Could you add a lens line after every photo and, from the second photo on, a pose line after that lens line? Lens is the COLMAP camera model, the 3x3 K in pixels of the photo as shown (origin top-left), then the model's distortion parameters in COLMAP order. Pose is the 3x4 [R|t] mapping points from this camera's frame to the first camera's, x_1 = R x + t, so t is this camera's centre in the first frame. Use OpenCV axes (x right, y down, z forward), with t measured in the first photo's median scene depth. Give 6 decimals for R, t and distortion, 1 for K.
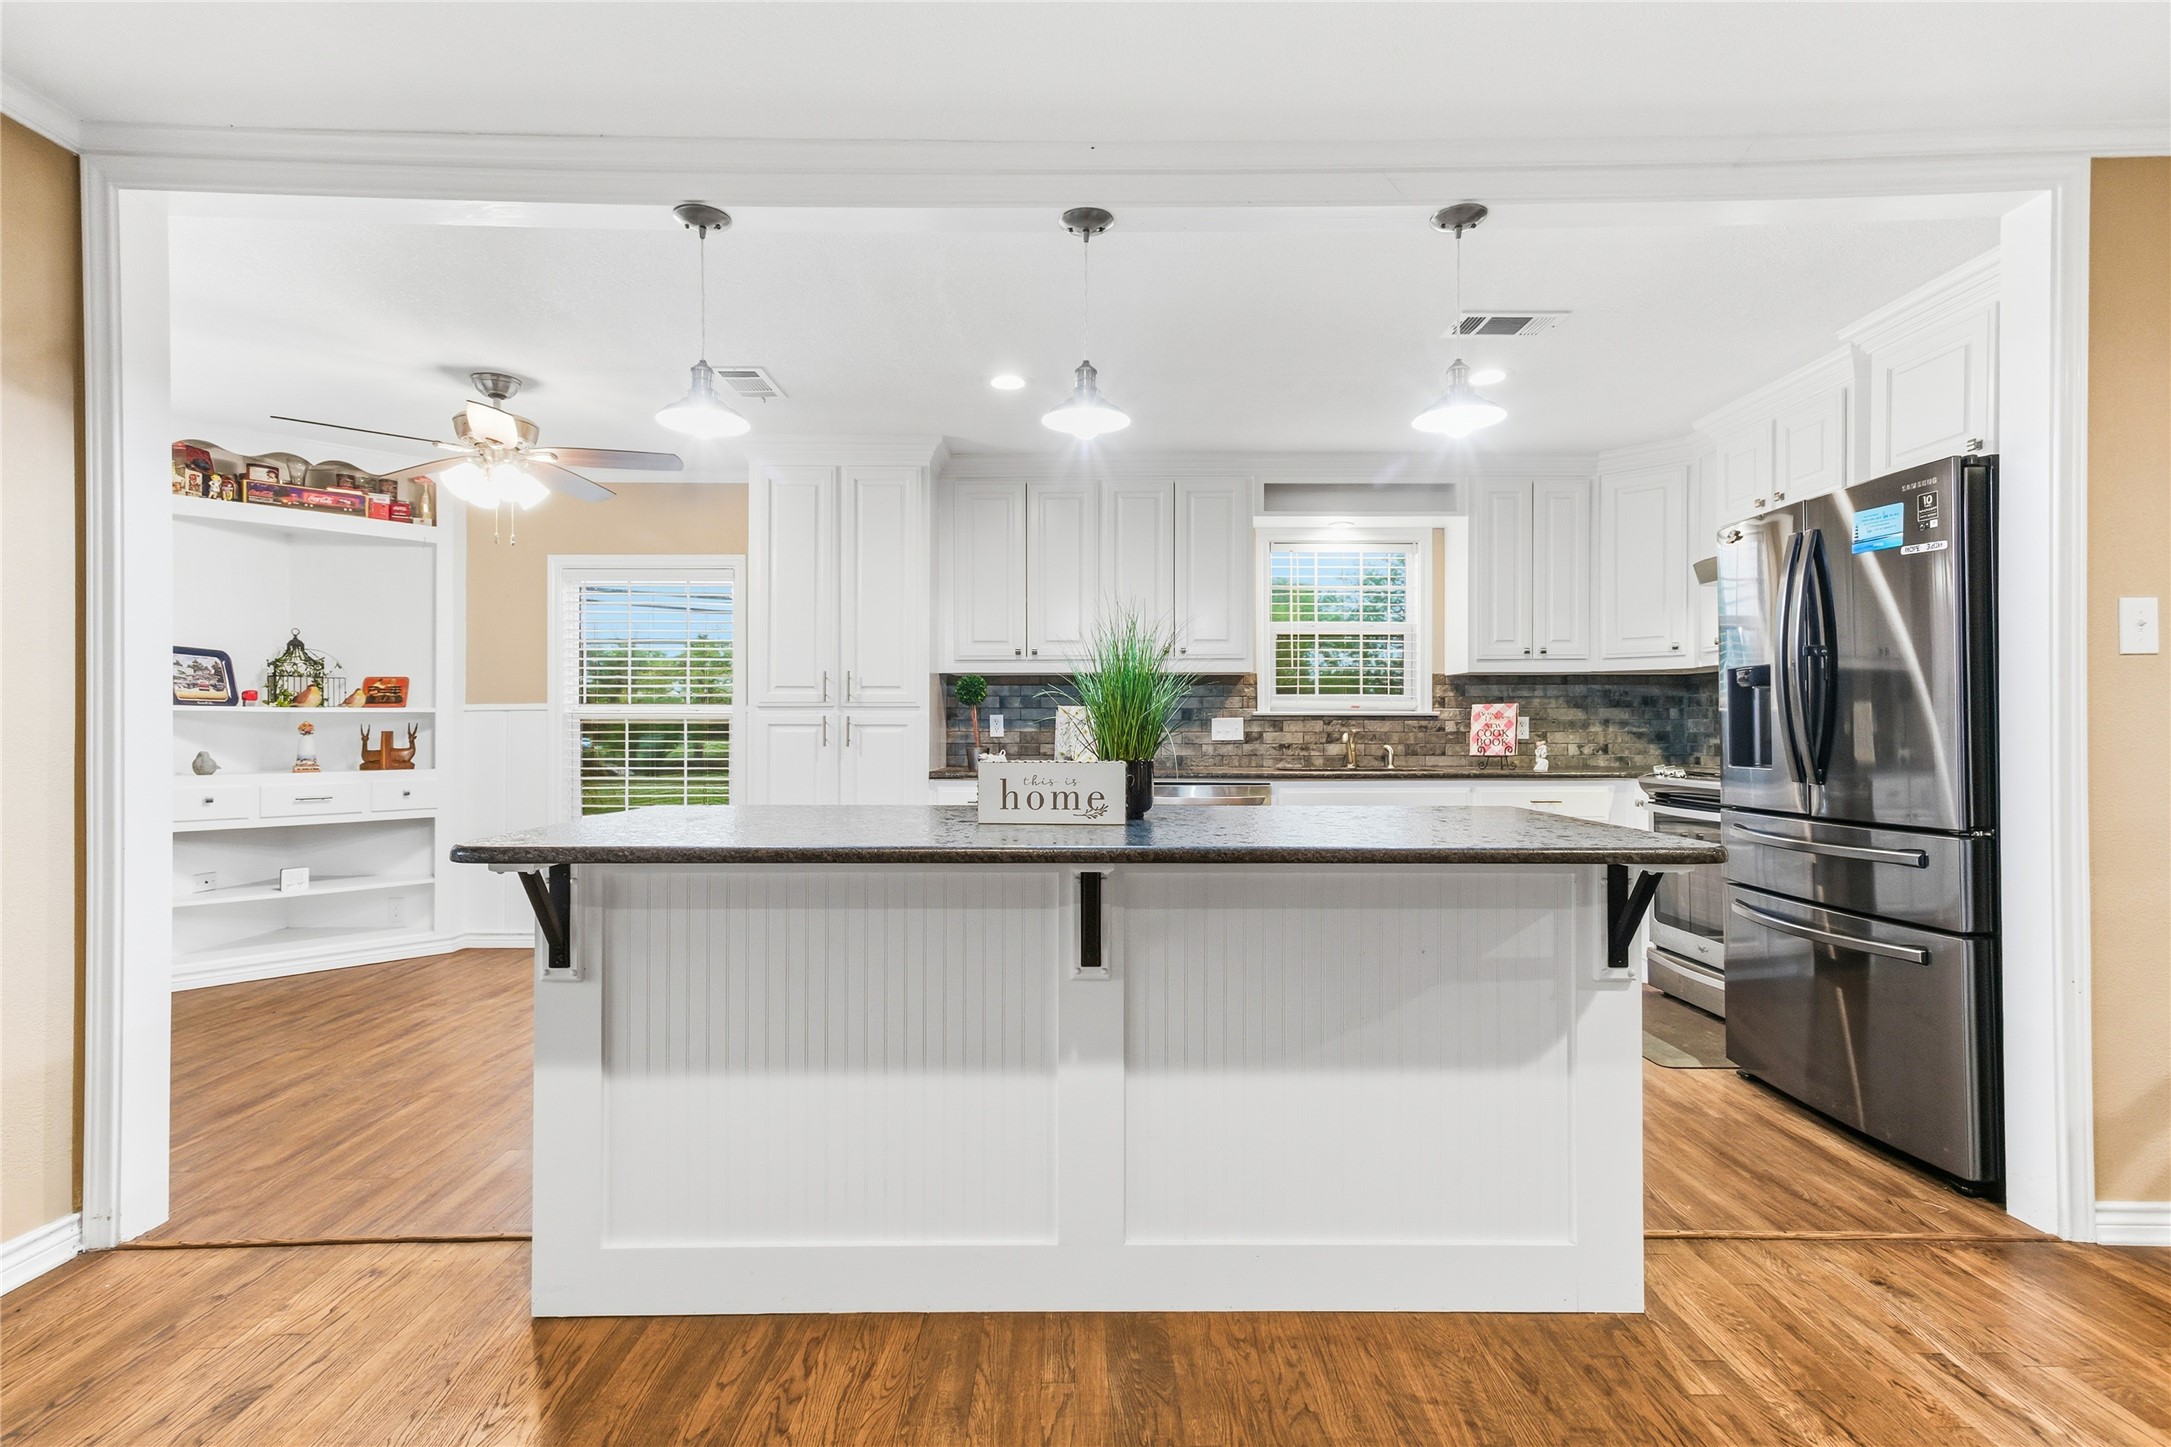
lens RADIAL K [[1046.1, 0, 1080.1], [0, 1046.1, 717.3], [0, 0, 1]] dist [0.015148, 0.002089]
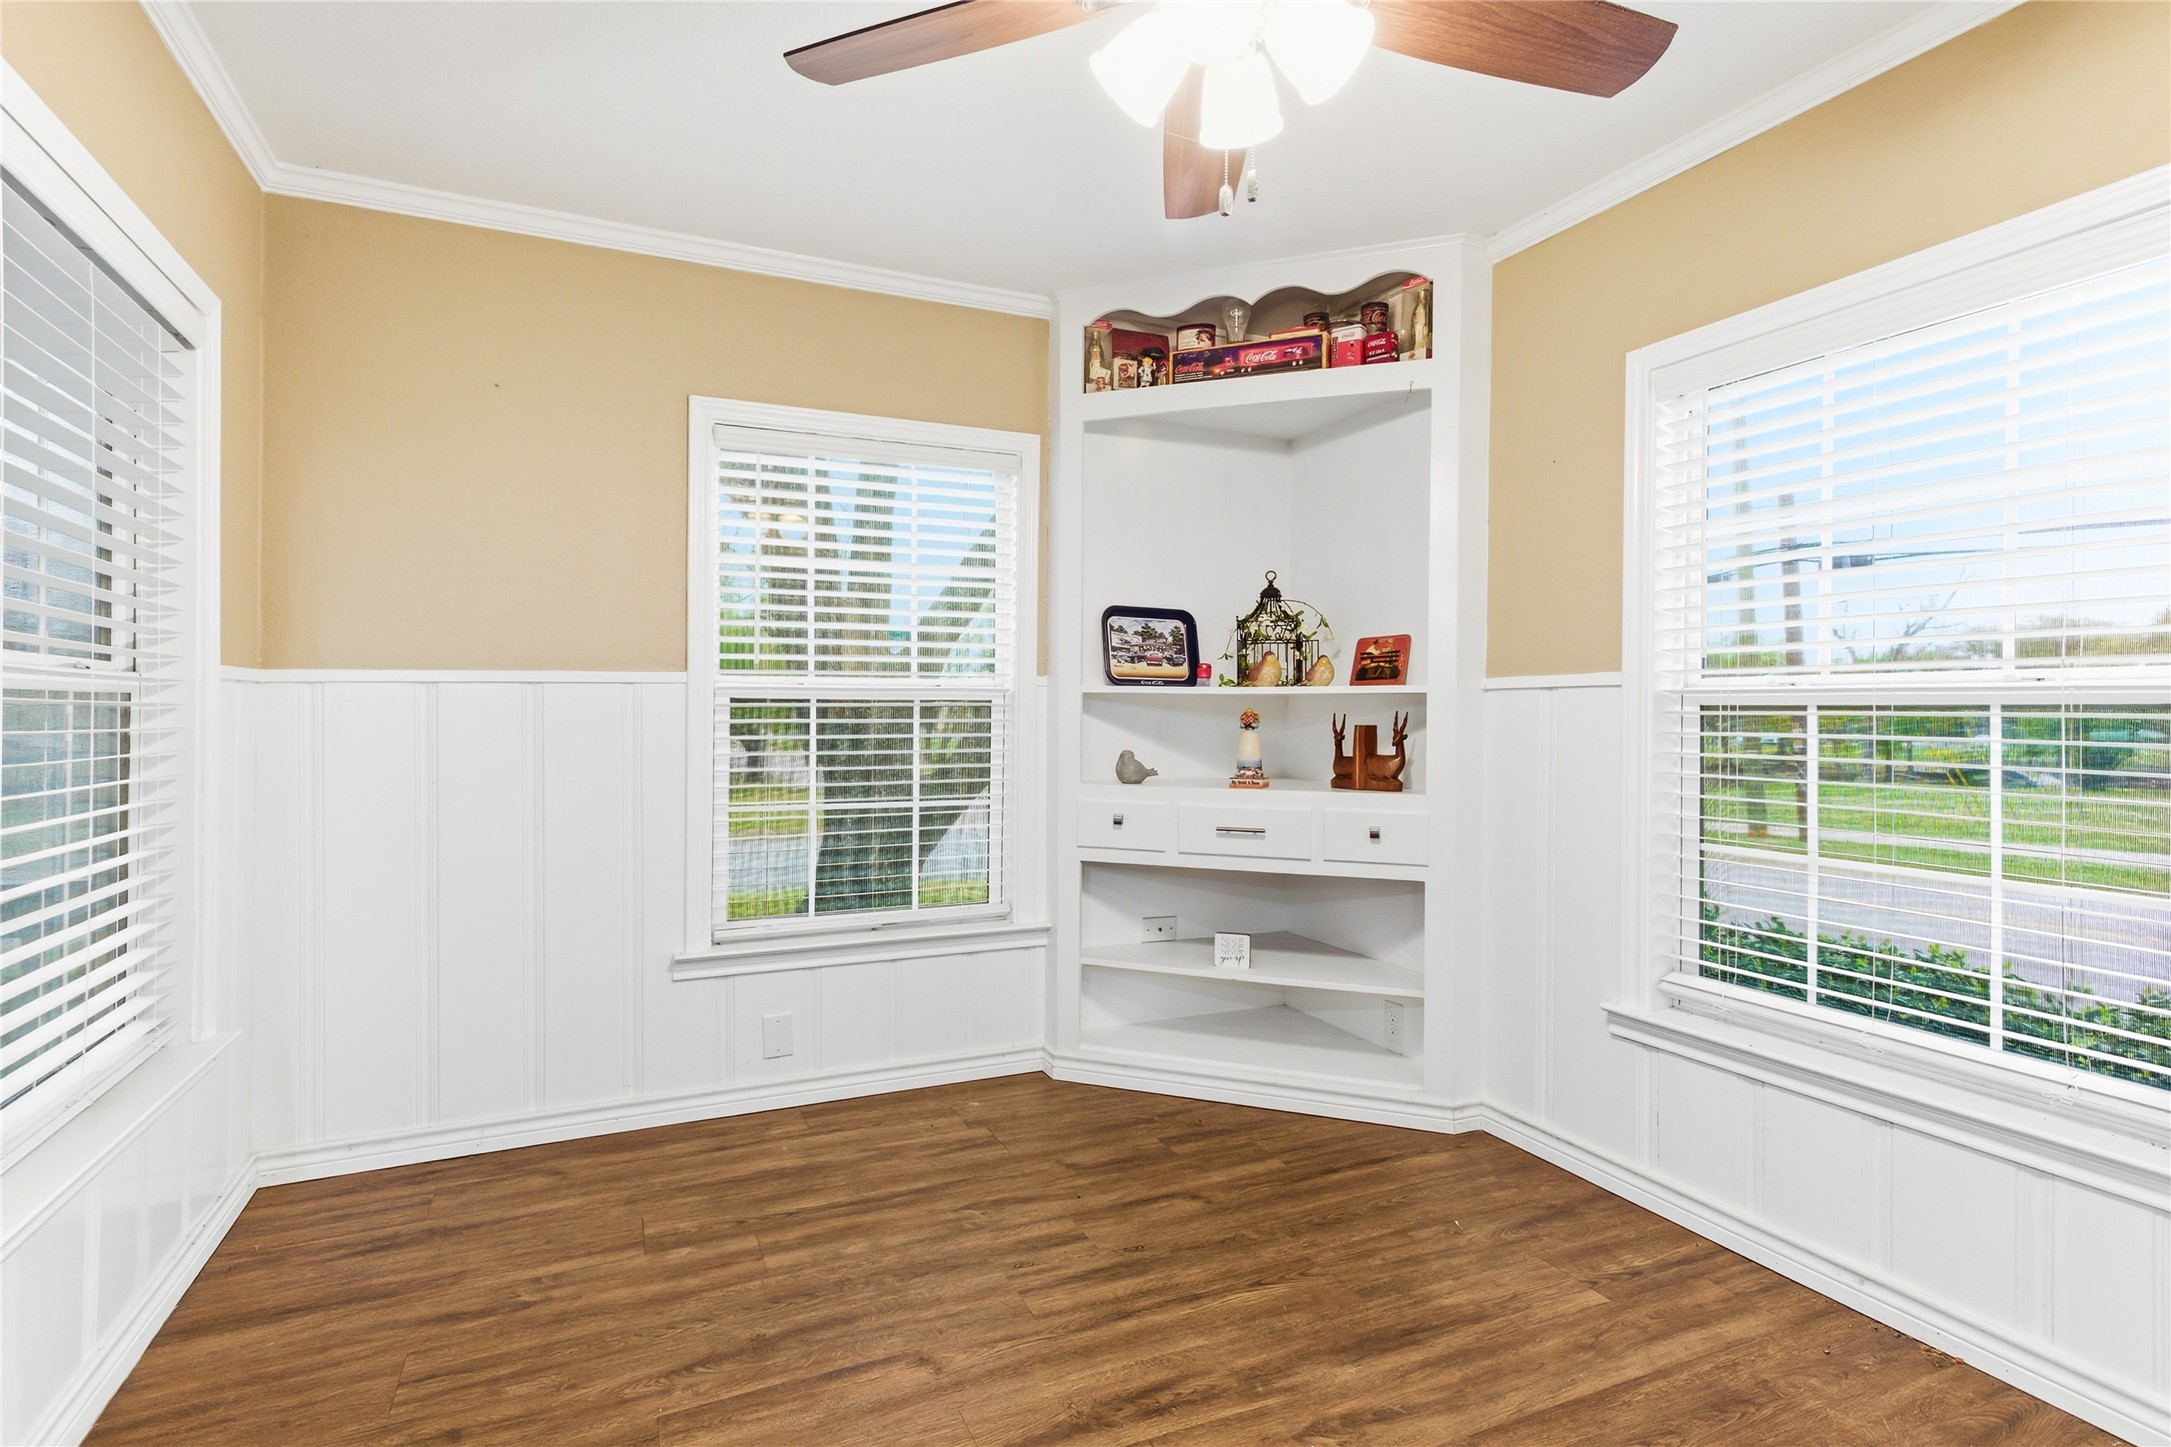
lens RADIAL K [[1046.1, 0, 1028.4], [0, 1046.1, 714.6], [0, 0, 1]] dist [0.015148, 0.002089]
pose [[0.396658, 0.005583, -0.917949, -0.195197], [0.000090, 0.999981, 0.006120, 0.003596], [0.917966, -0.002510, 0.396650, 0.611143]]
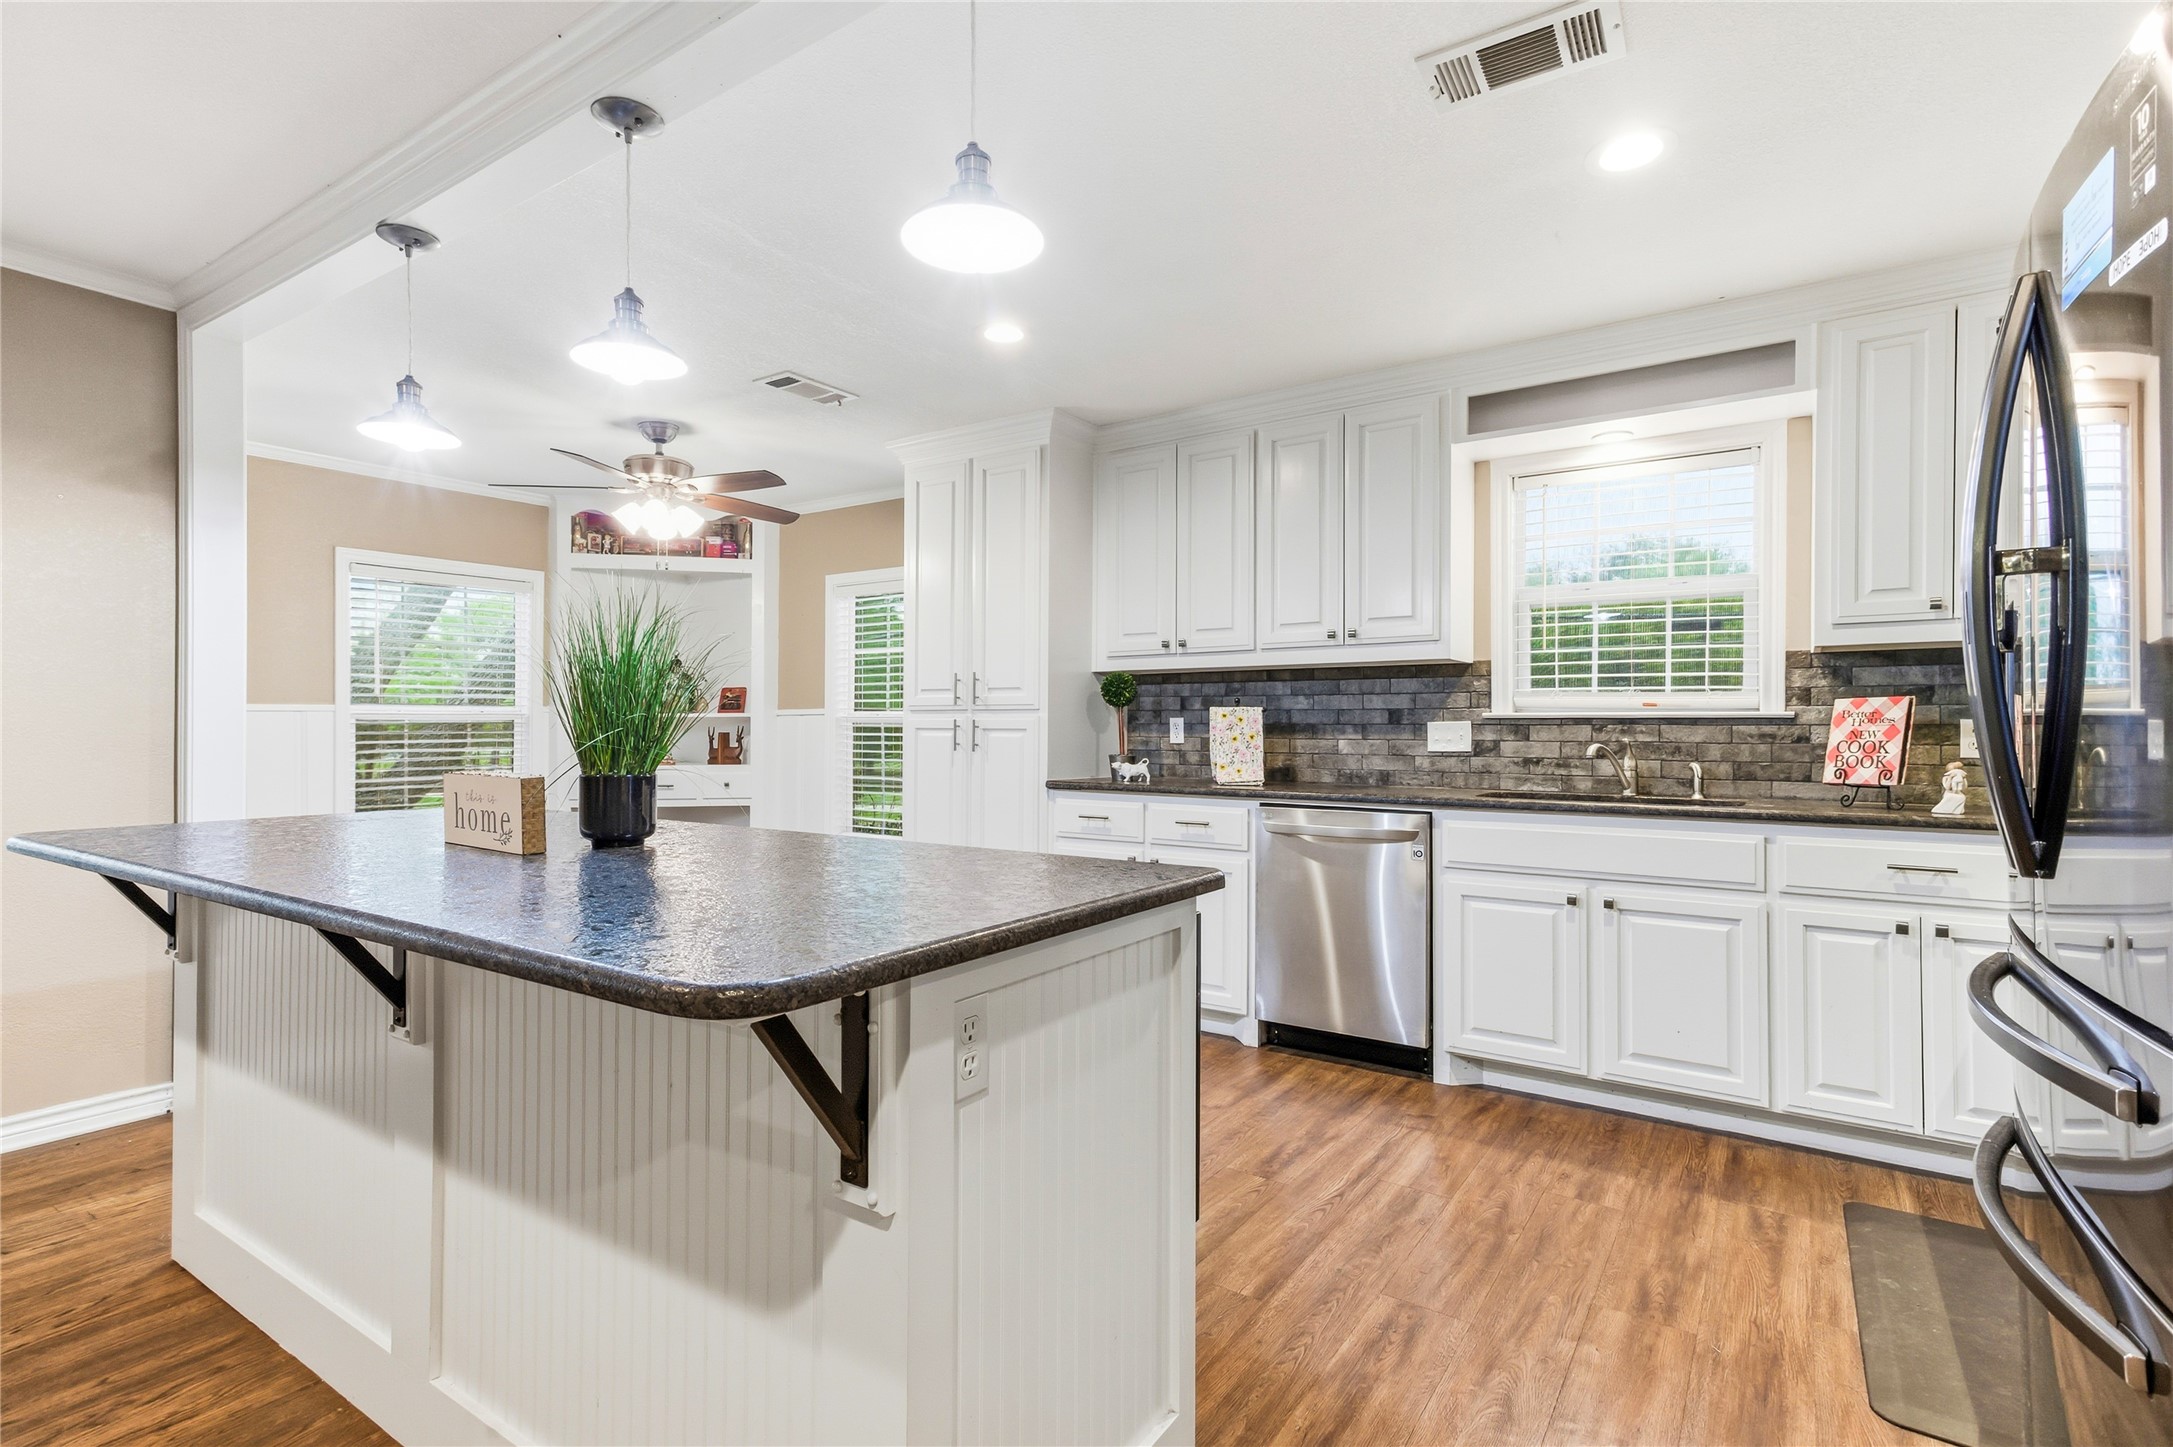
lens RADIAL K [[1047.0, 0, 1041.4], [0, 1047.0, 705.6], [0, 0, 1]] dist [0.015148, 0.002089]
pose [[0.817537, -0.008697, -0.575810, 0.343791], [-0.000910, 0.999865, -0.016393, 0.001918], [0.575875, 0.013926, 0.817419, 0.235897]]
